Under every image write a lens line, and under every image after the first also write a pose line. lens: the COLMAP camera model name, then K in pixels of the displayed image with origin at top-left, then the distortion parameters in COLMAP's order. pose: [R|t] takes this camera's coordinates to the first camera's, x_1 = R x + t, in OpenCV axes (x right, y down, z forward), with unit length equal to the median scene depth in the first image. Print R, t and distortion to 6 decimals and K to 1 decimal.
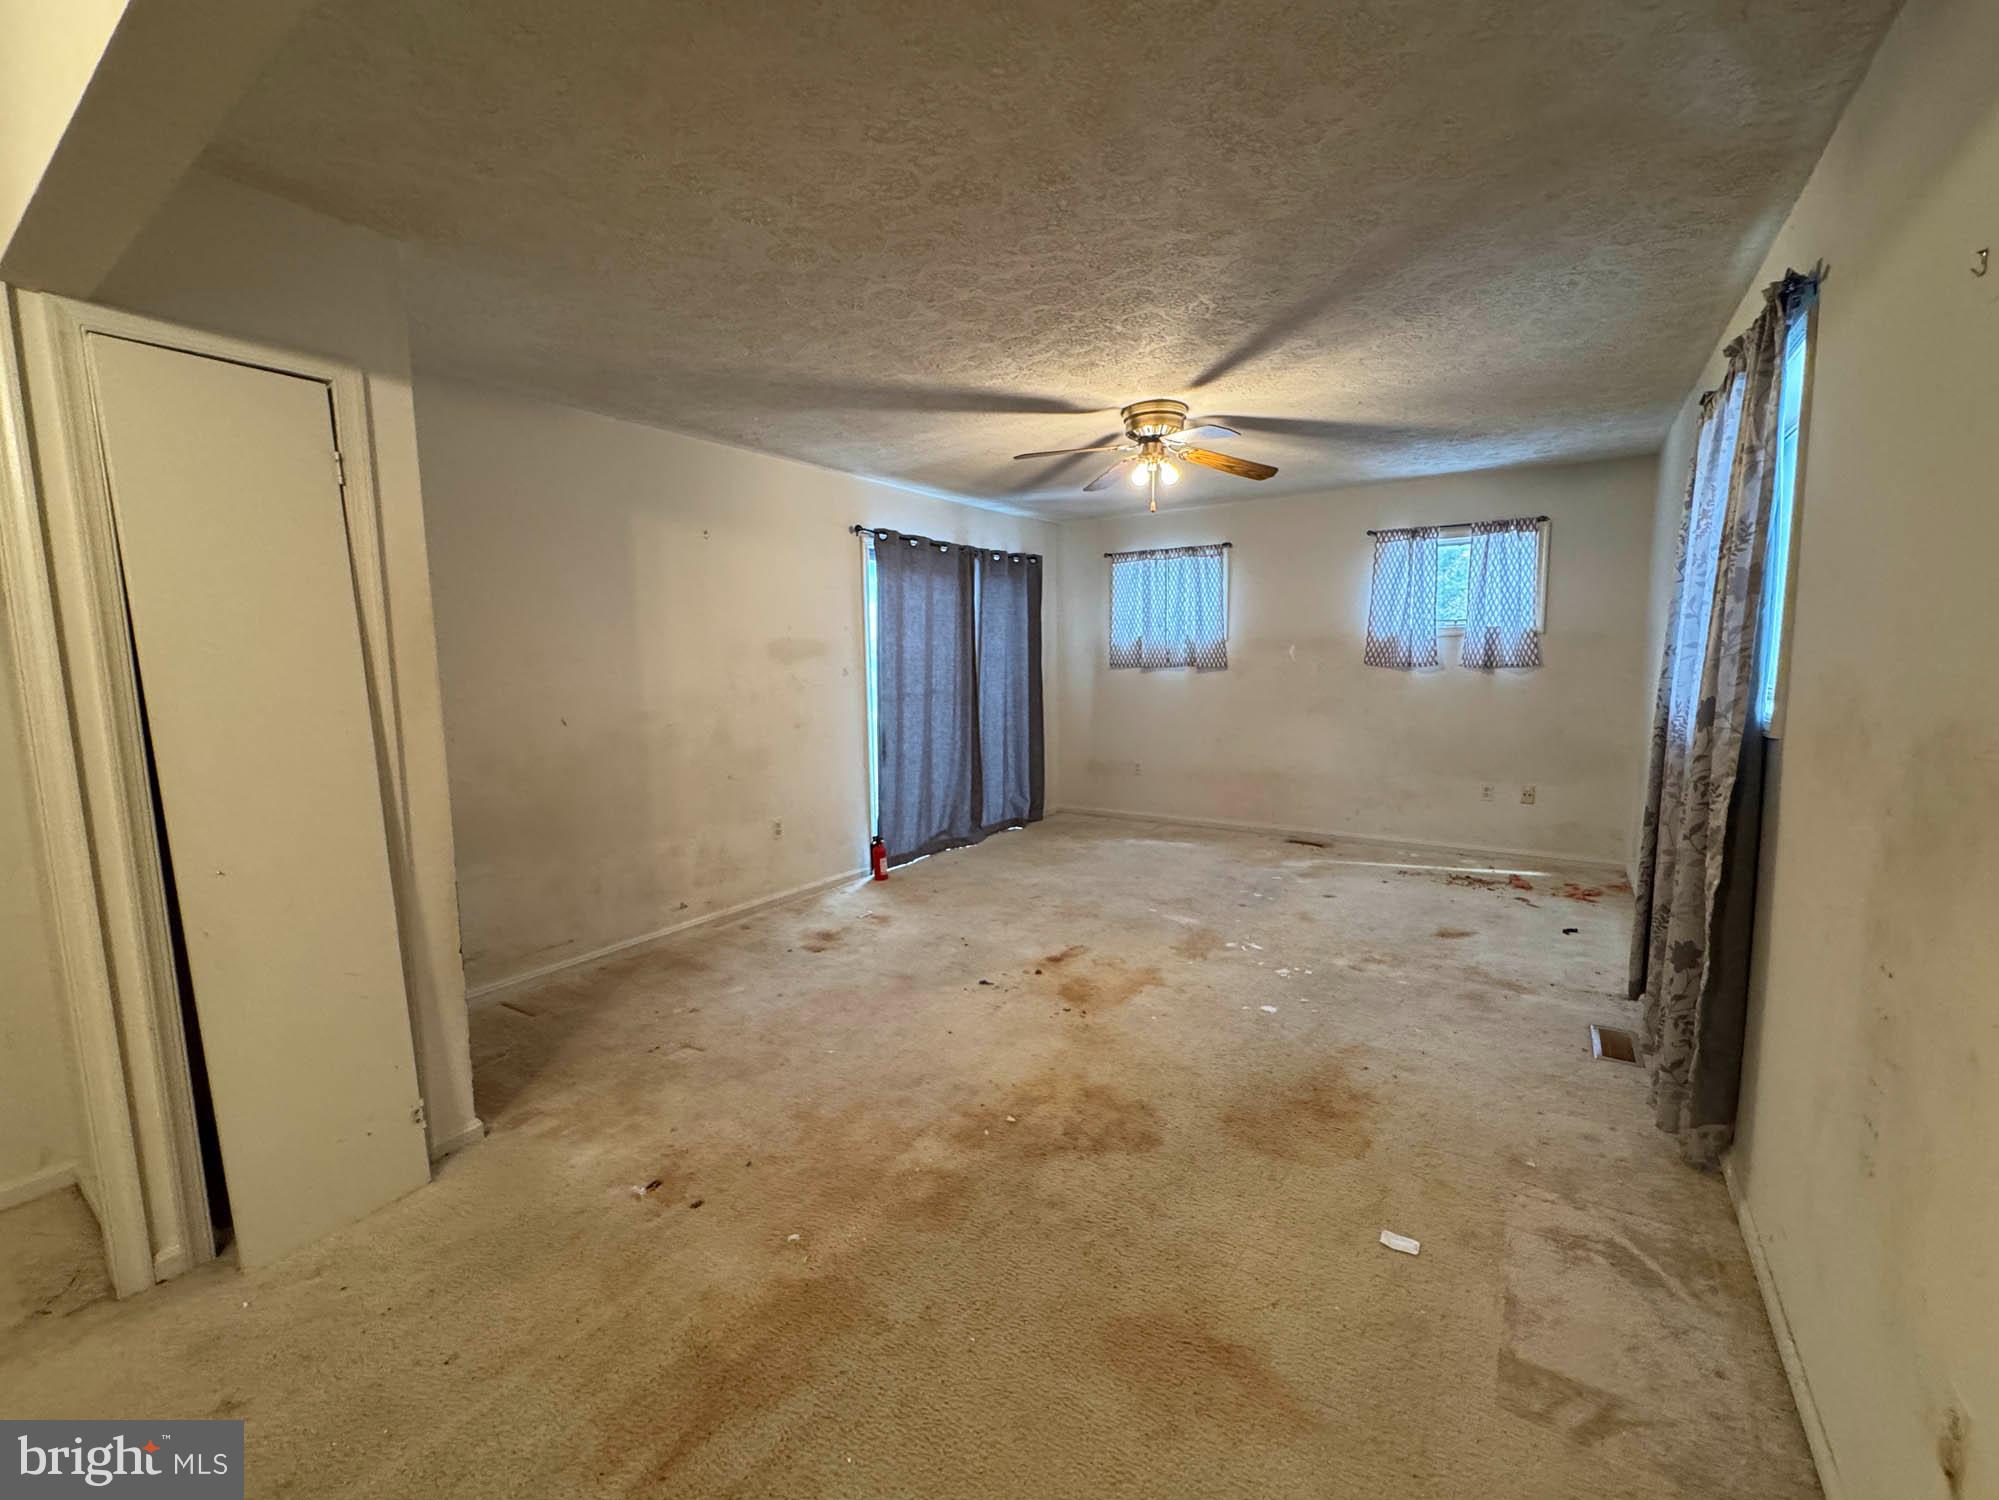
lens RADIAL K [[811.5, 0, 1003.4], [0, 811.5, 752.9], [0, 0, 1]] dist [-0.006318, 0.000003]
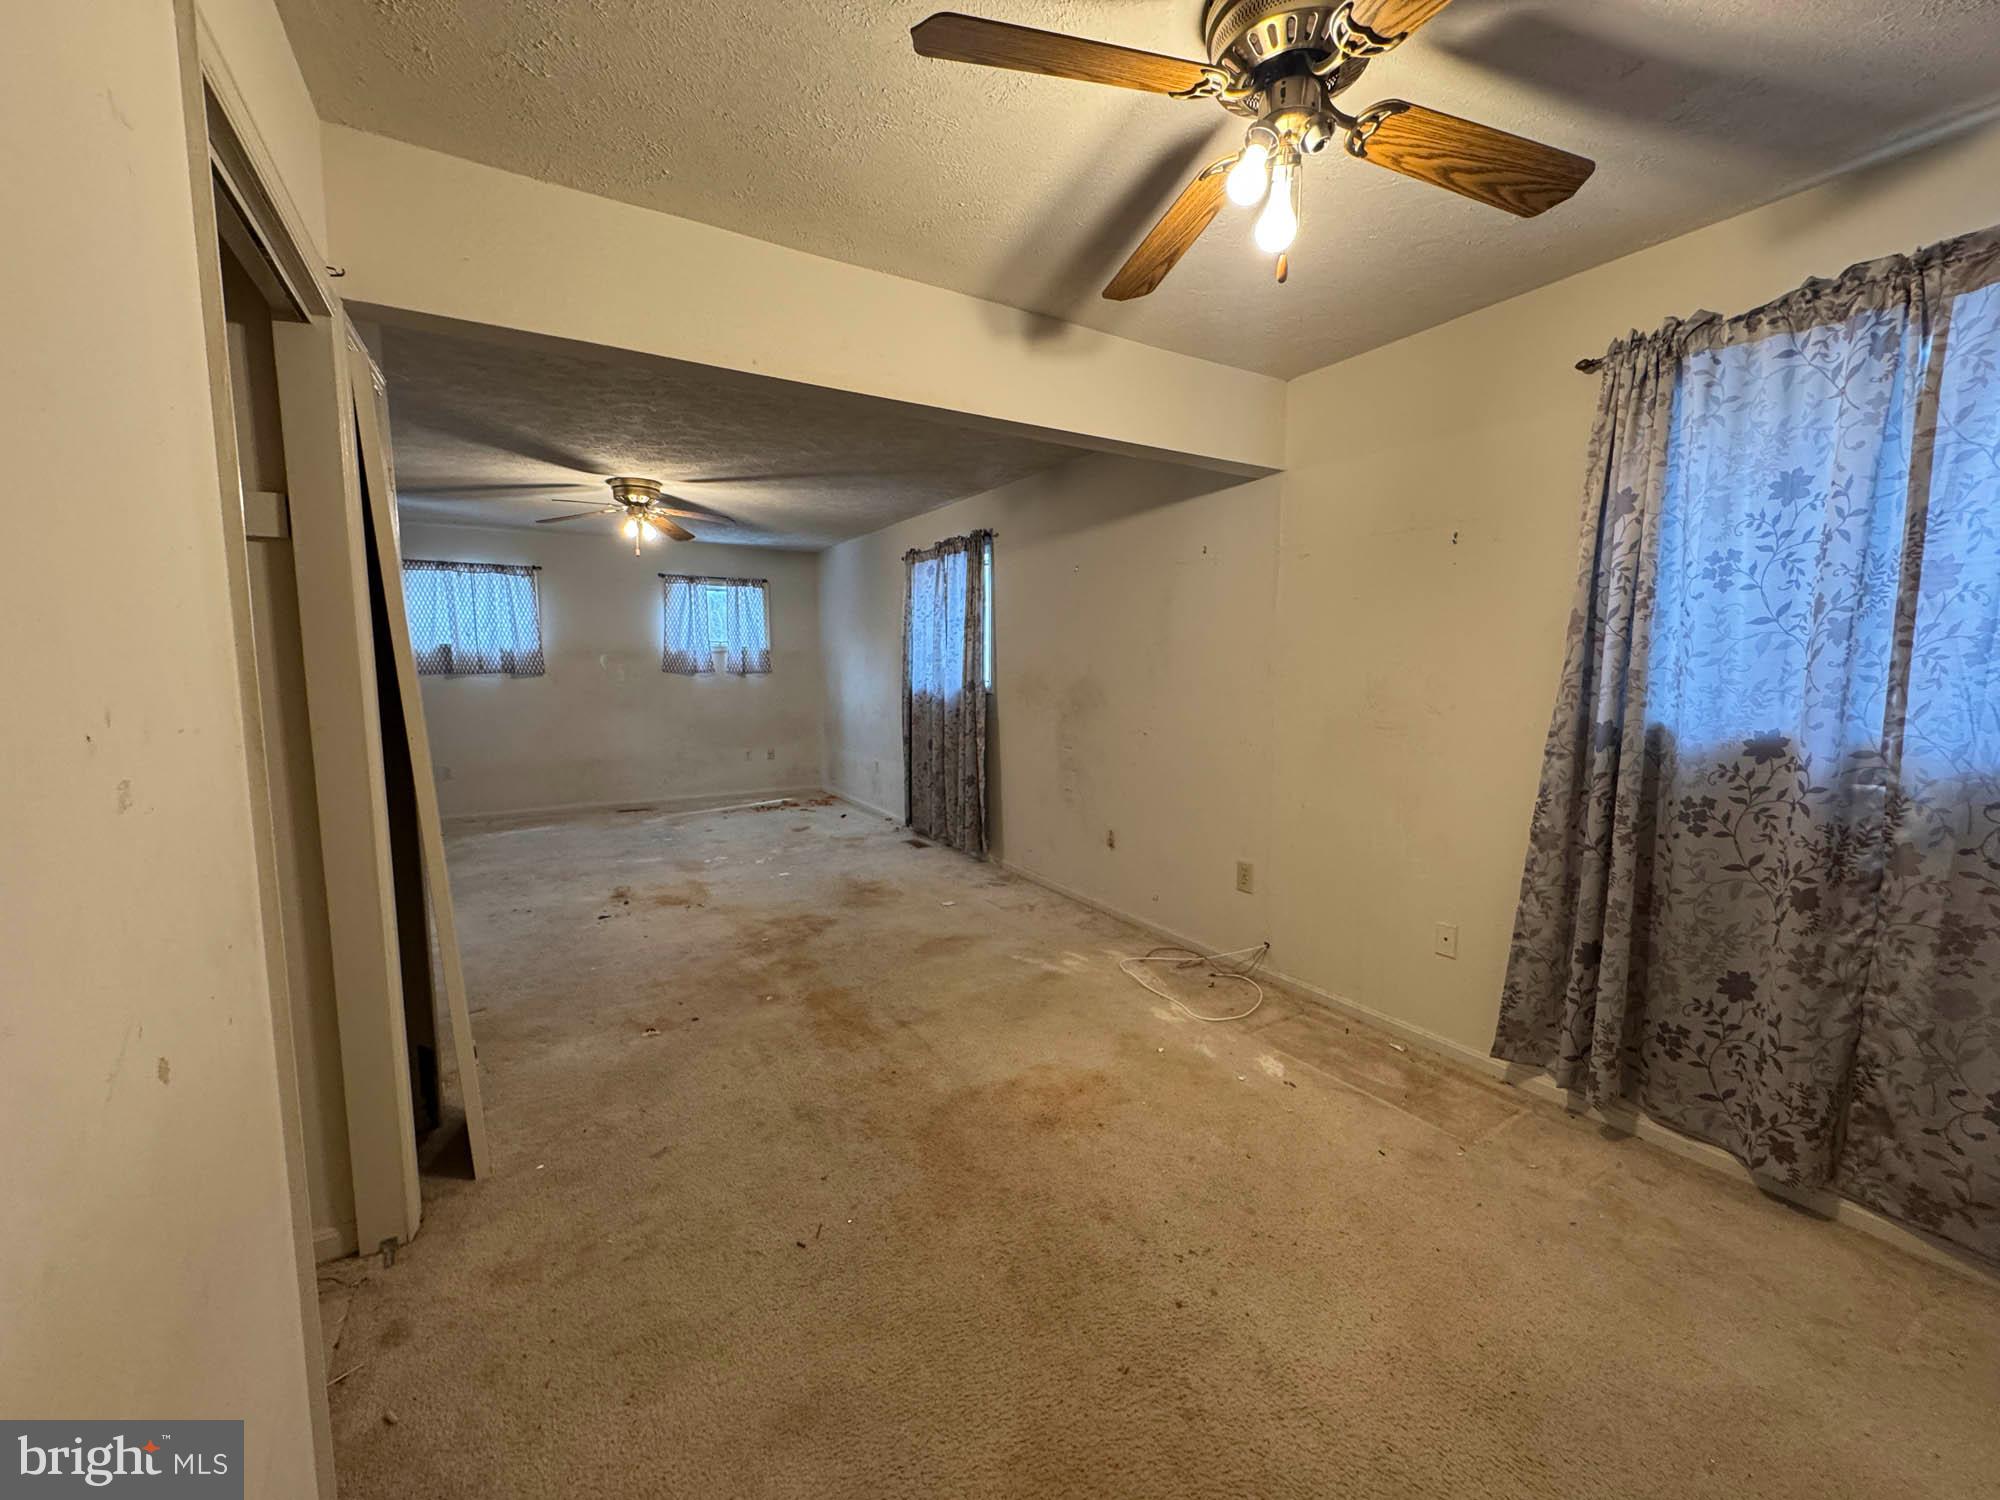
lens RADIAL K [[793.5, 0, 1000.0], [0, 793.5, 750.0], [0, 0, 1]] dist [-0.003378, -0.000398]
pose [[0.422785, -0.084007, 0.902328, -0.561258], [0.101131, 0.993848, 0.045143, 0.020208], [-0.900570, 0.072168, 0.428680, -0.070380]]
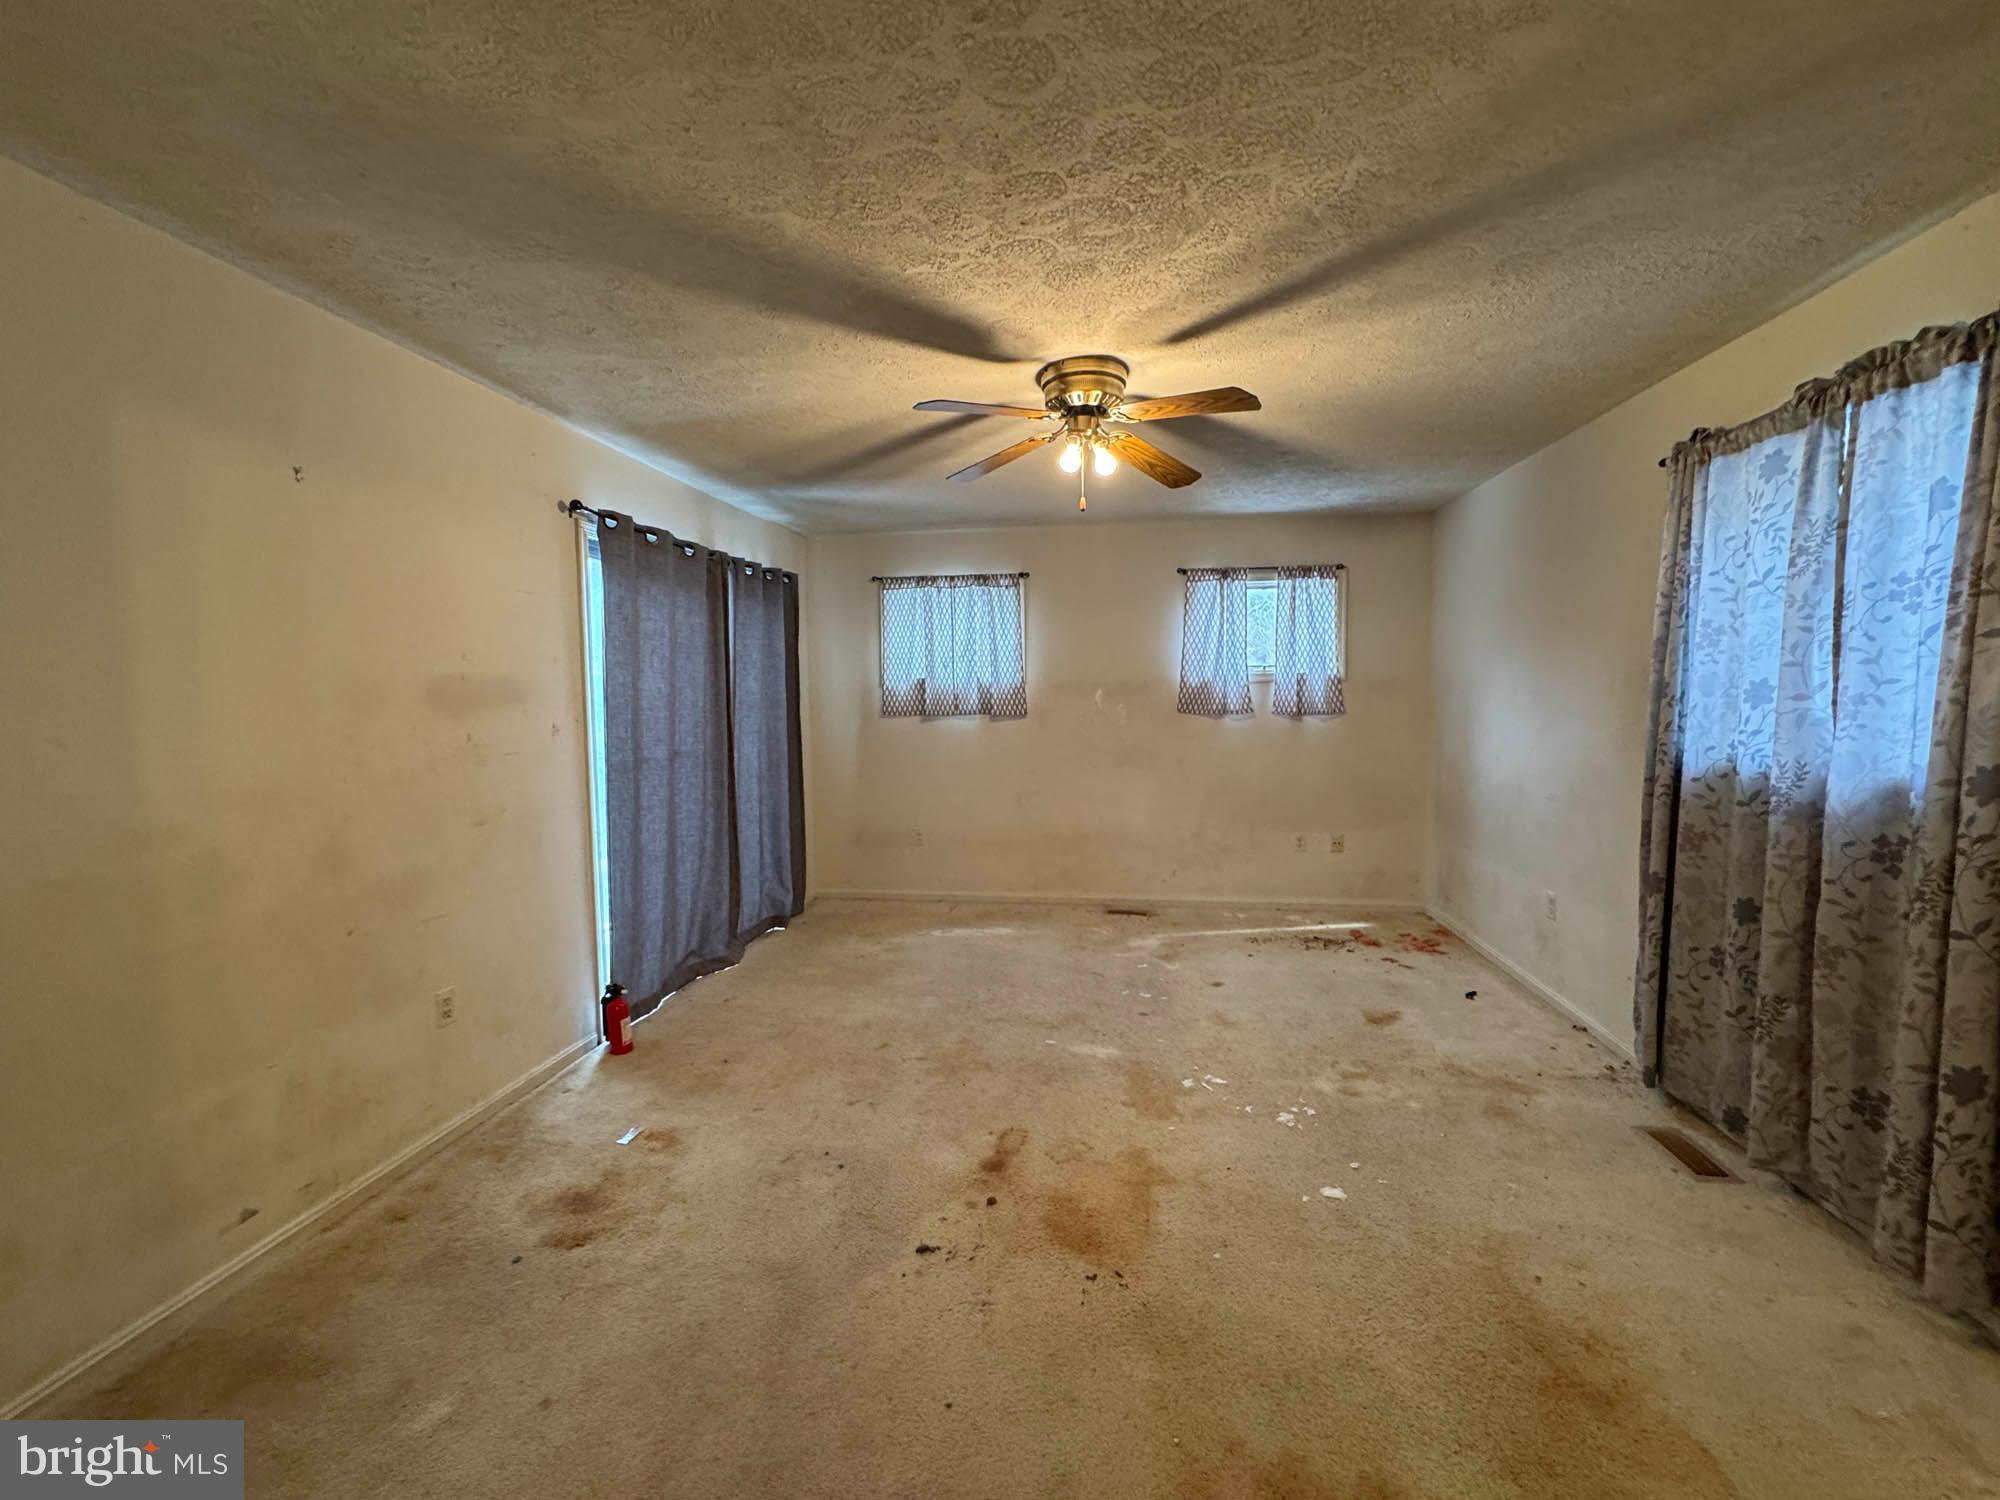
lens RADIAL K [[818.5, 0, 1000.0], [0, 818.5, 750.0], [0, 0, 1]] dist [-0.002398, -0.000023]
pose [[0.903431, -0.025057, 0.428000, -0.146386], [0.048842, 0.997807, -0.044680, -0.036574], [-0.425941, 0.061270, 0.902674, 0.267172]]
